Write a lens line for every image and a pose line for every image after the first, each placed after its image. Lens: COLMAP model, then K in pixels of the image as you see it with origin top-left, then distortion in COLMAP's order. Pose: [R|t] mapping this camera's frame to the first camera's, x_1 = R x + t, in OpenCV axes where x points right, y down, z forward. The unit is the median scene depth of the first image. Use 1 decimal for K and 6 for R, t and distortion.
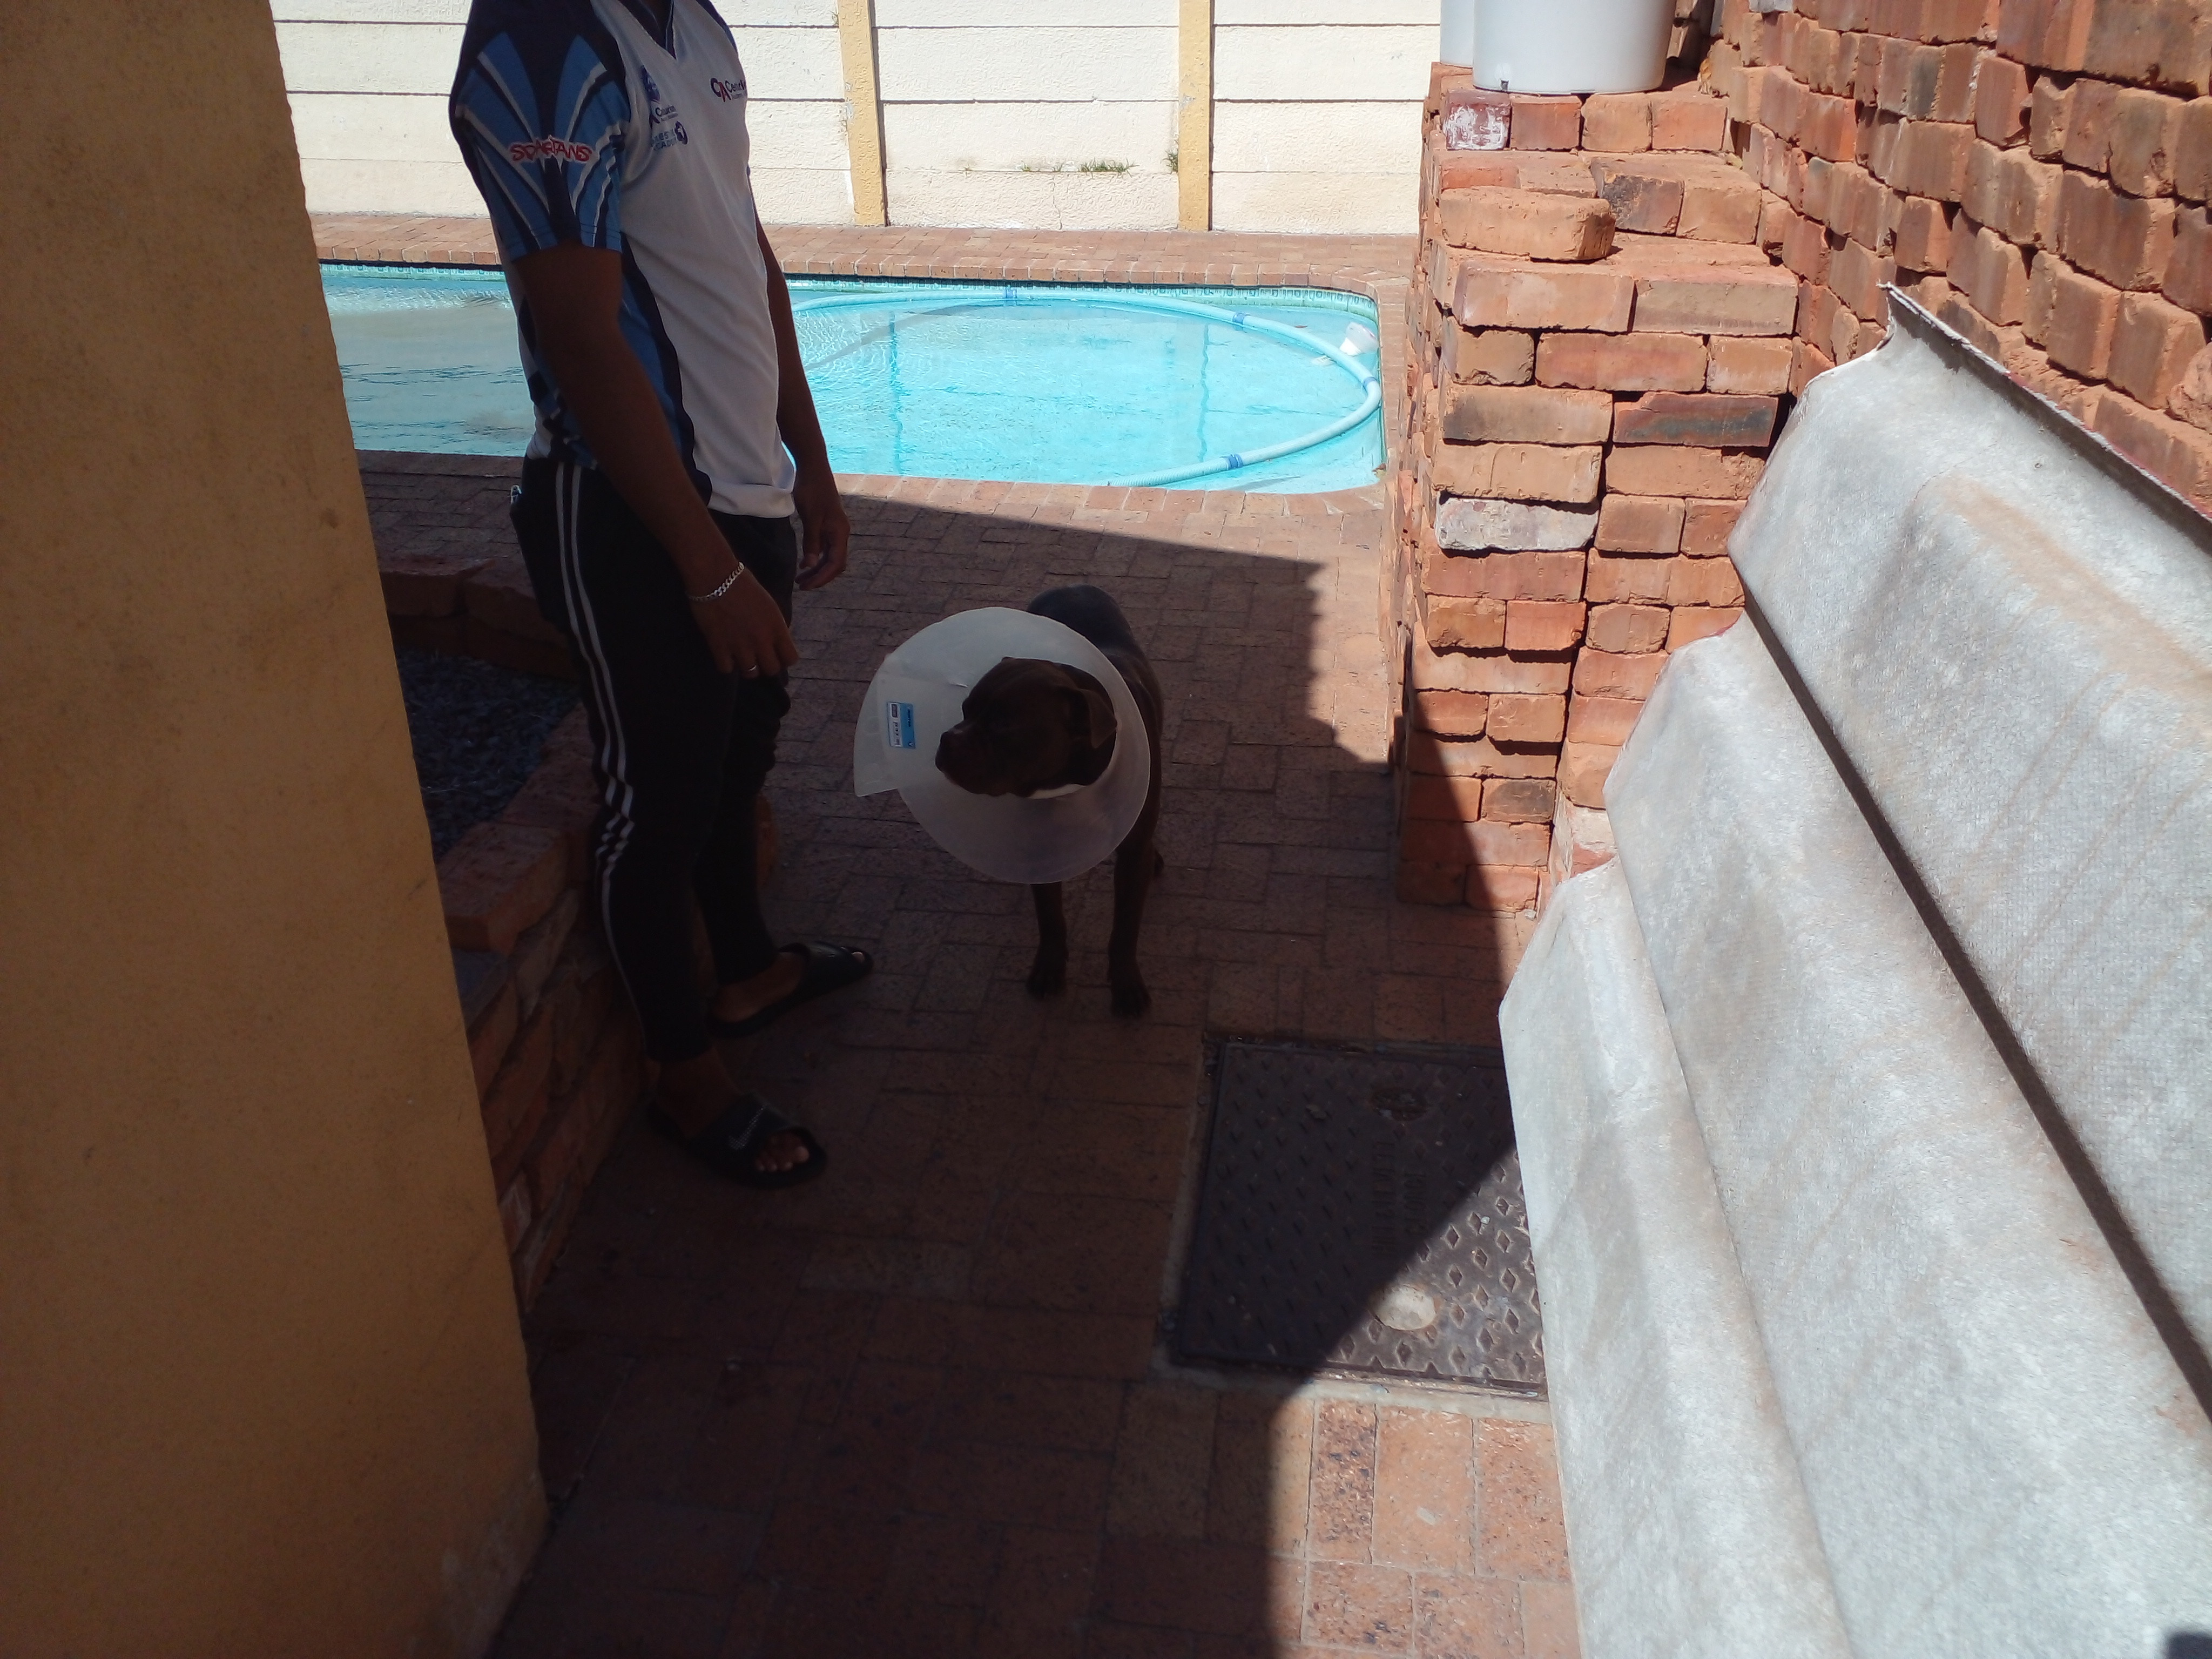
lens RADIAL K [[1765.6, 0, 1106.0], [0, 1765.6, 829.5], [0, 0, 1]] dist [0.100451, -0.254985]
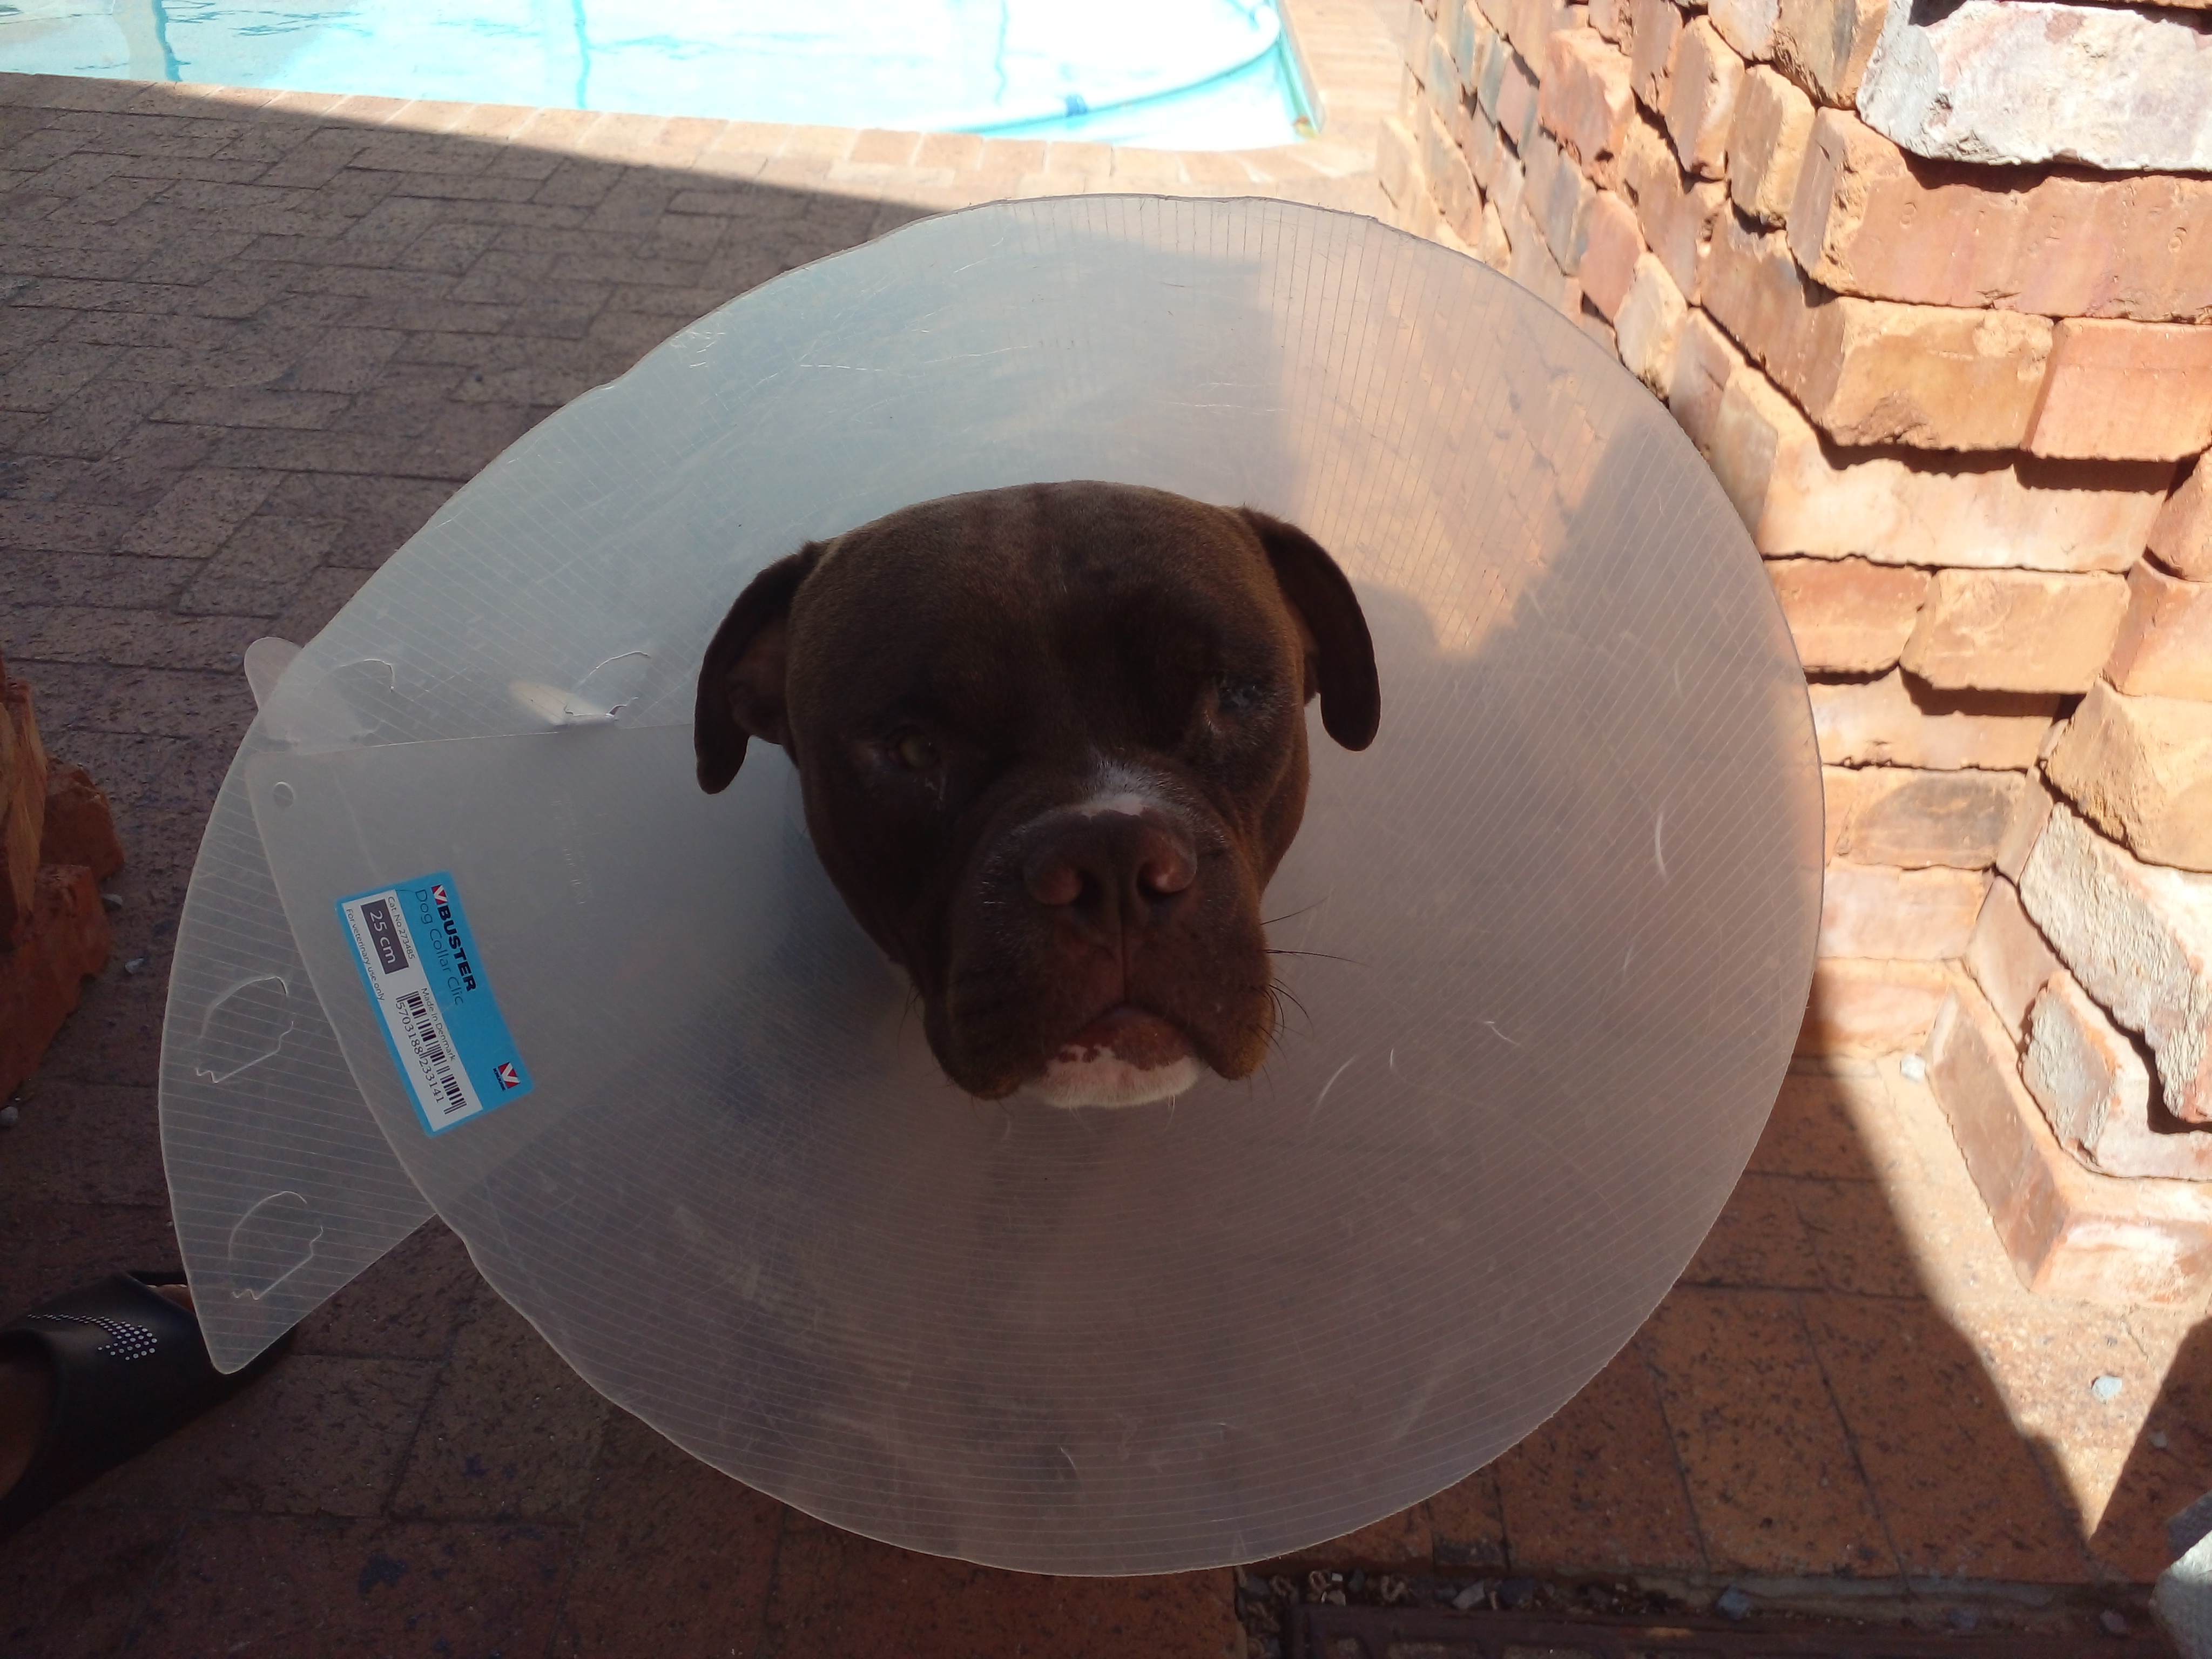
lens RADIAL K [[1775.0, 0, 1106.0], [0, 1775.0, 829.5], [0, 0, 1]] dist [-0.040930, -0.002157]
pose [[0.991703, -0.021719, 0.126702, -0.010021], [0.003343, 0.989647, 0.143482, -0.072186], [-0.128506, -0.141868, 0.981509, 0.613768]]
